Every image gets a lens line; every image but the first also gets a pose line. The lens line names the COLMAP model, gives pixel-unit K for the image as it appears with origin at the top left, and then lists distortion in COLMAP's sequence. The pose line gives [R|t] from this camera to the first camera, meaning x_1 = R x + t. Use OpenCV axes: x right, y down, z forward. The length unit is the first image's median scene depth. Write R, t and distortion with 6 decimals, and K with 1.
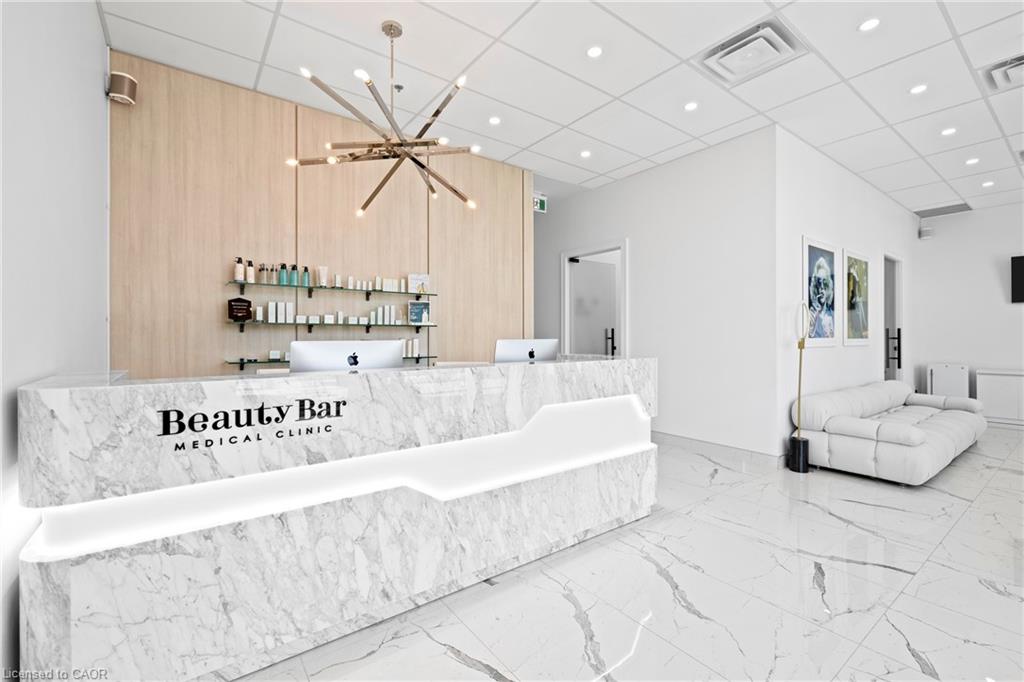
lens RADIAL K [[430.8, 0, 498.4], [0, 430.8, 335.4], [0, 0, 1]] dist [-0.000286, 0.000839]
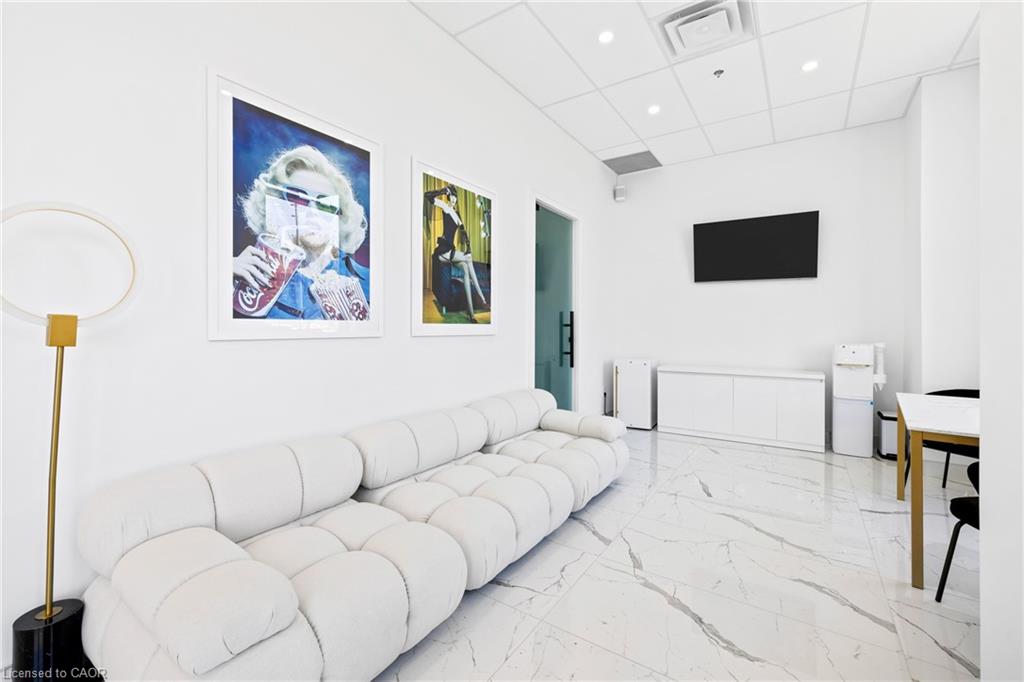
lens RADIAL K [[430.8, 0, 512.8], [0, 430.8, 331.1], [0, 0, 1]] dist [-0.000286, 0.000839]
pose [[0.937768, 0.000904, 0.347260, 0.923937], [-0.004914, 0.999931, 0.010667, 0.014013], [-0.347226, -0.011710, 0.937708, 0.564186]]
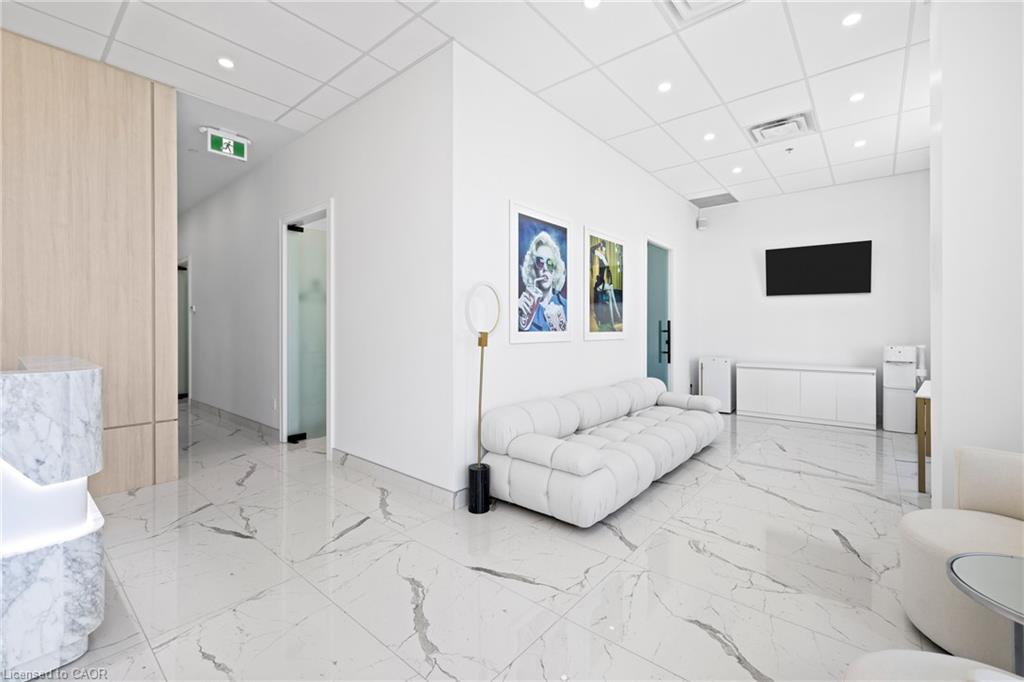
lens RADIAL K [[430.8, 0, 513.5], [0, 430.8, 330.7], [0, 0, 1]] dist [-0.000286, 0.000839]
pose [[0.968897, 0.000055, 0.247465, 0.574858], [-0.002202, 0.999962, 0.008396, -0.002484], [-0.247455, -0.008680, 0.968860, 0.265503]]
